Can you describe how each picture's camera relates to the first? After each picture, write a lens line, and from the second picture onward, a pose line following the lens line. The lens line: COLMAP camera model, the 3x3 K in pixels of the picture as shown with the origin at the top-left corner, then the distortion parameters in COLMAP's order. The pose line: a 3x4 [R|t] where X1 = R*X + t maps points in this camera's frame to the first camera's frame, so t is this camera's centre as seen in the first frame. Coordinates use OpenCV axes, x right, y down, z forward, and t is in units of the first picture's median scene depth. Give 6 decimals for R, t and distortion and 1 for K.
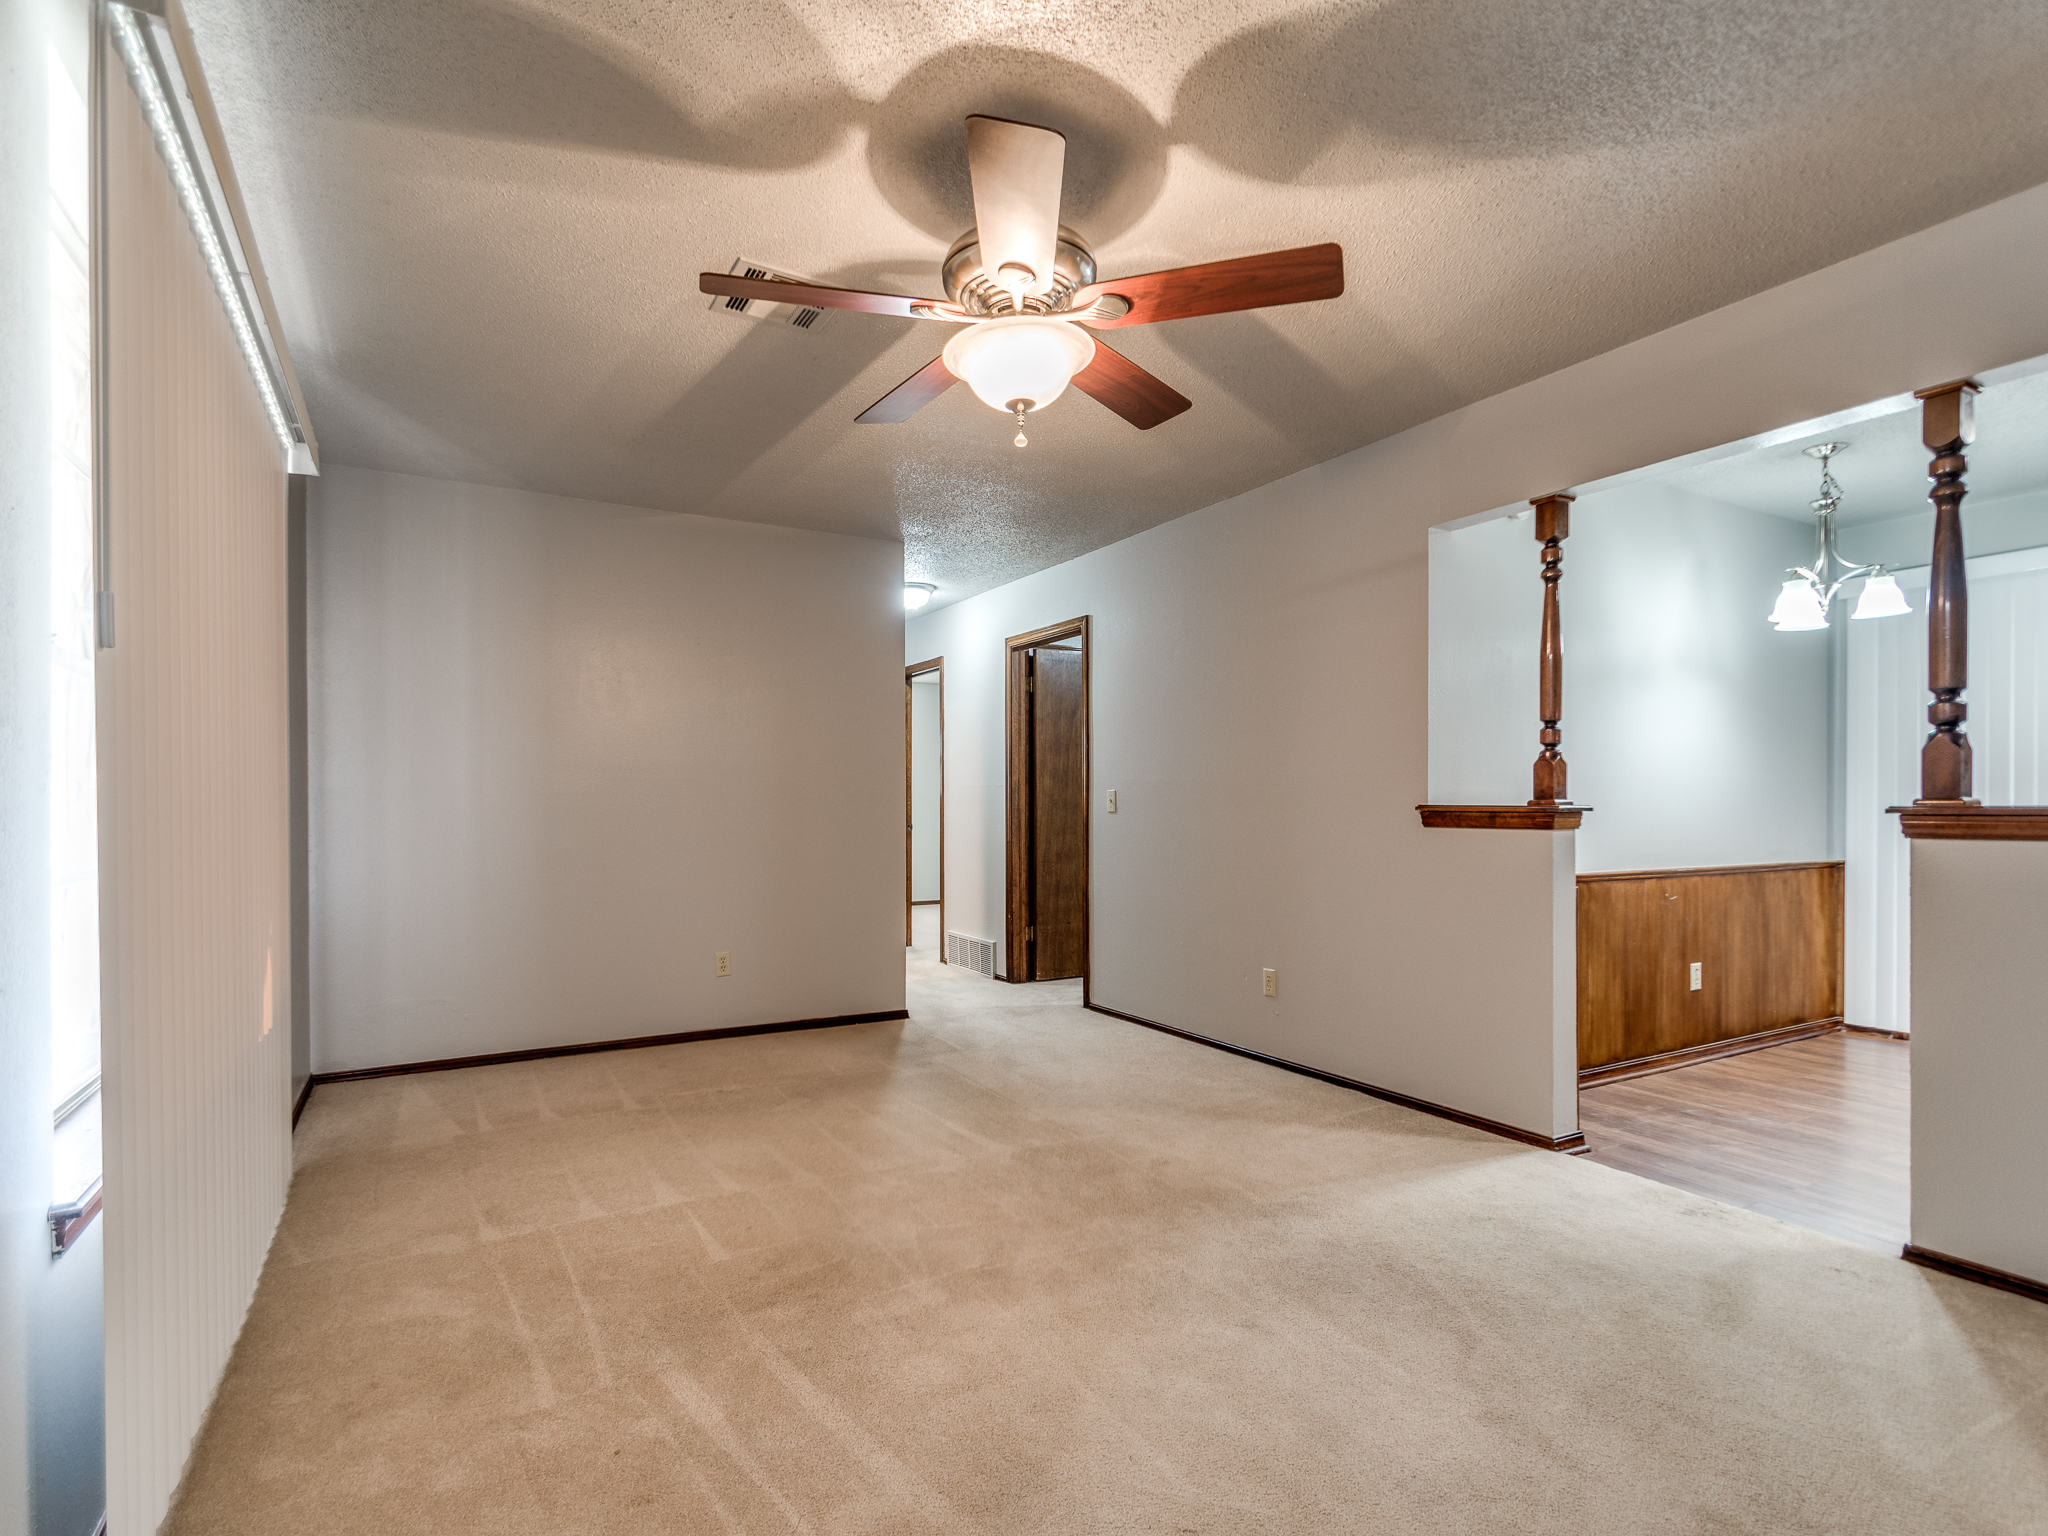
lens RADIAL K [[1024.6, 0, 1002.3], [0, 1024.6, 848.0], [0, 0, 1]] dist [-0.001186, 0.001451]
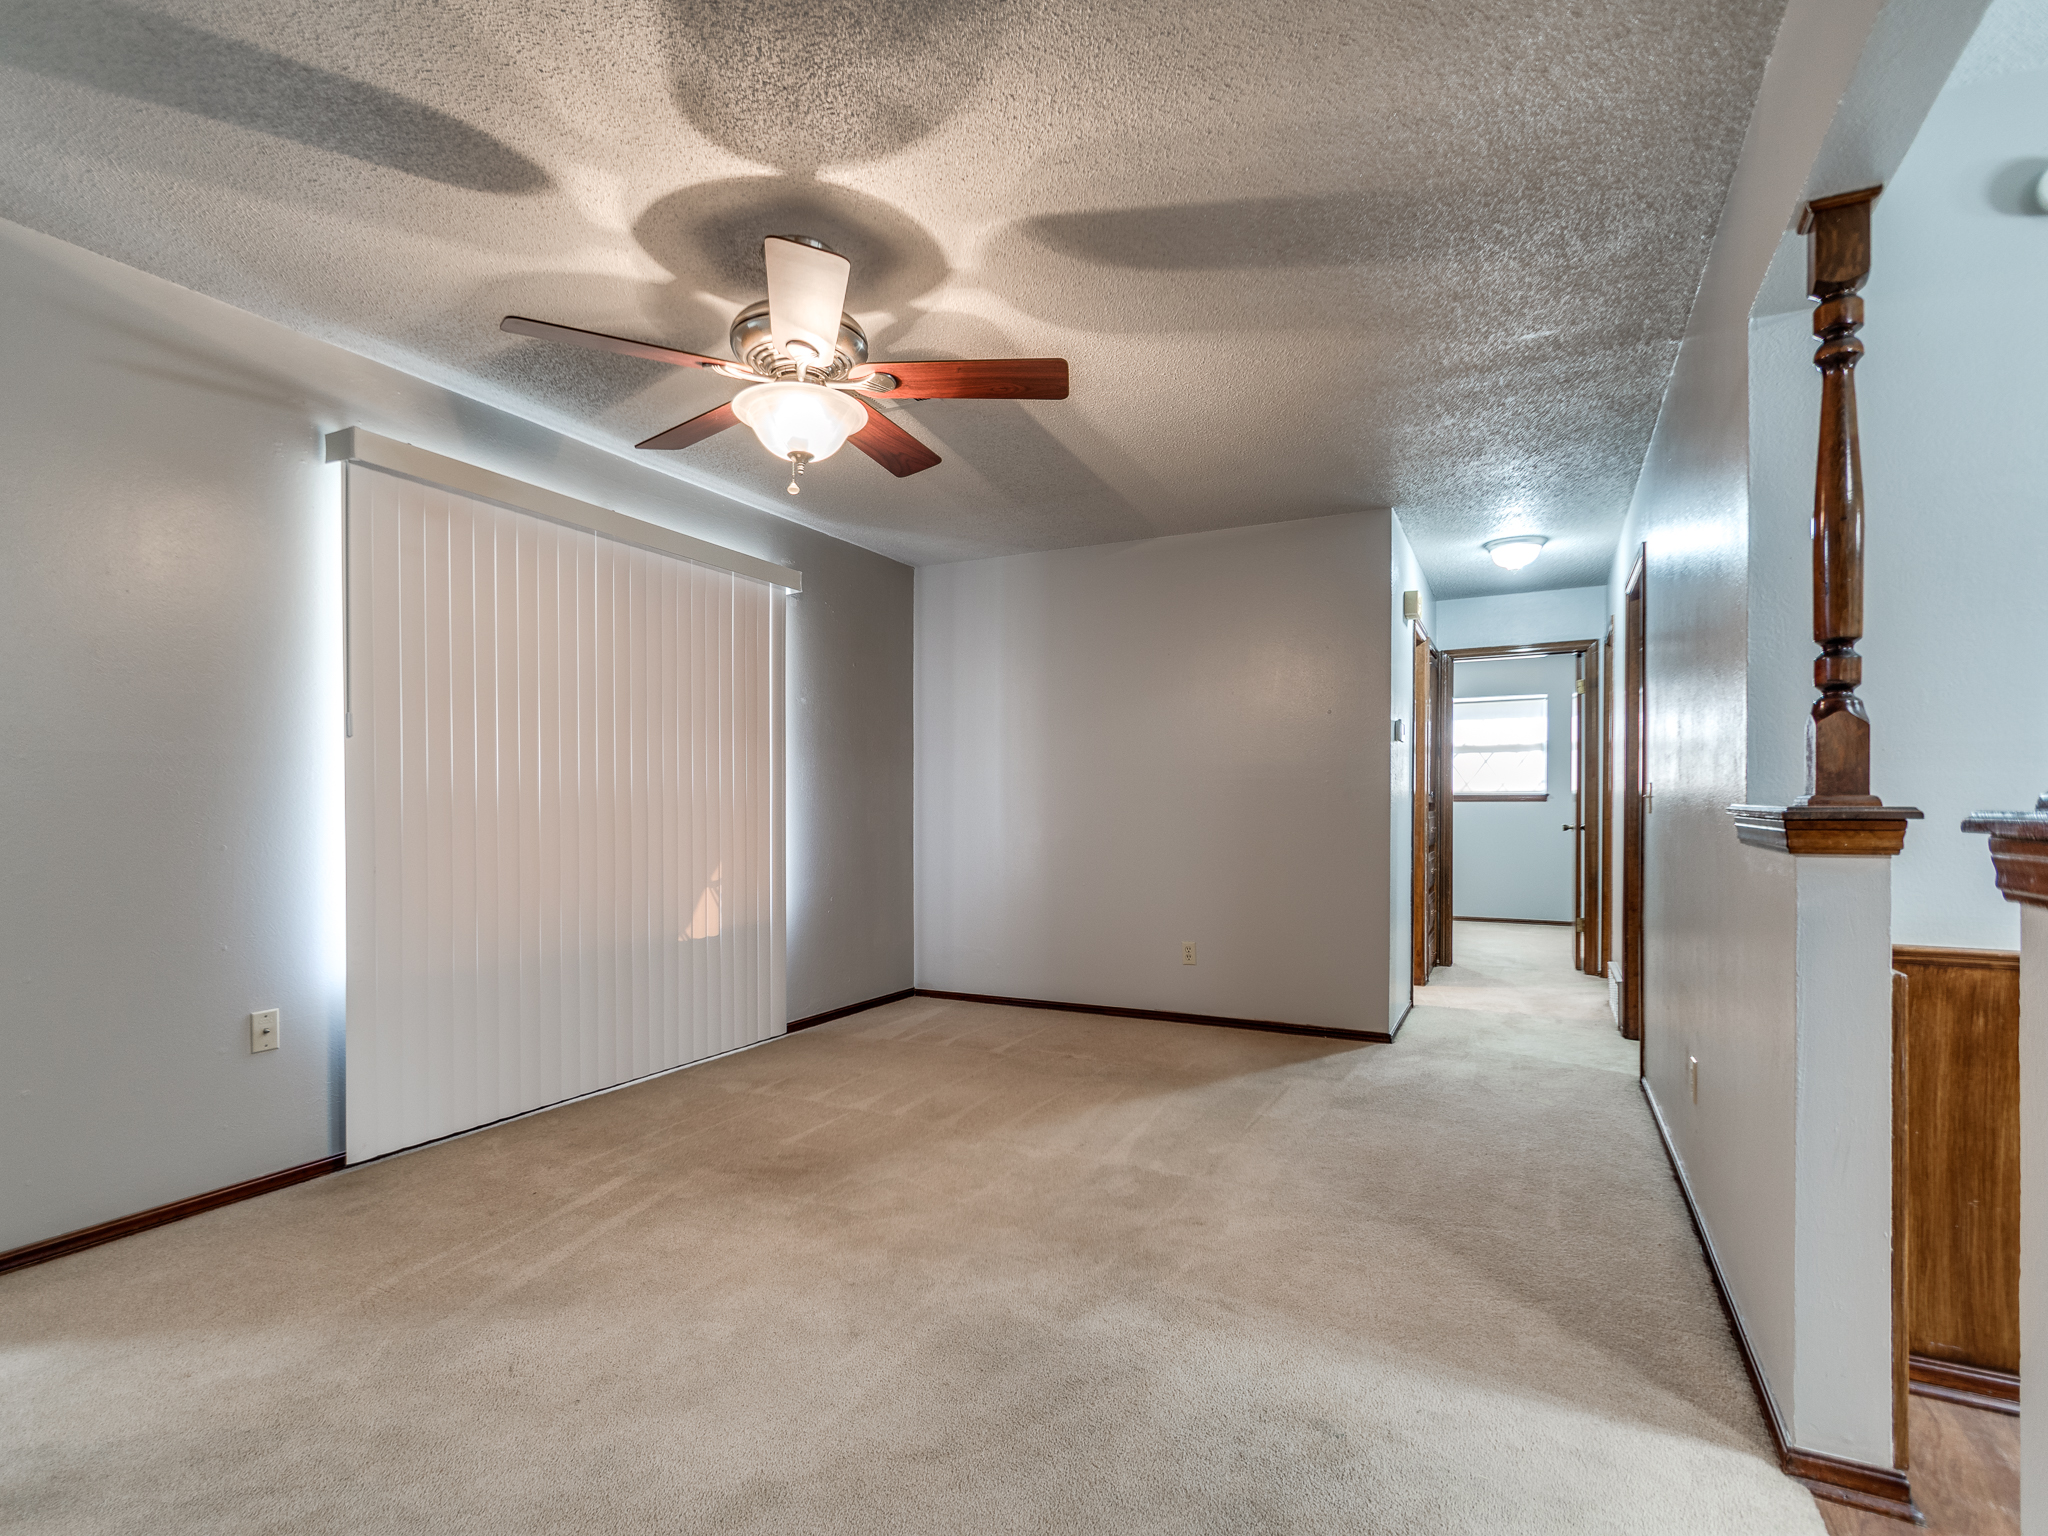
lens RADIAL K [[1024.6, 0, 1002.3], [0, 1024.6, 848.0], [0, 0, 1]] dist [-0.001186, 0.001451]
pose [[0.544448, 0.037980, -0.837934, 0.794633], [-0.035486, 0.999123, 0.022229, -0.019162], [0.838043, 0.017632, 0.545319, 0.404128]]
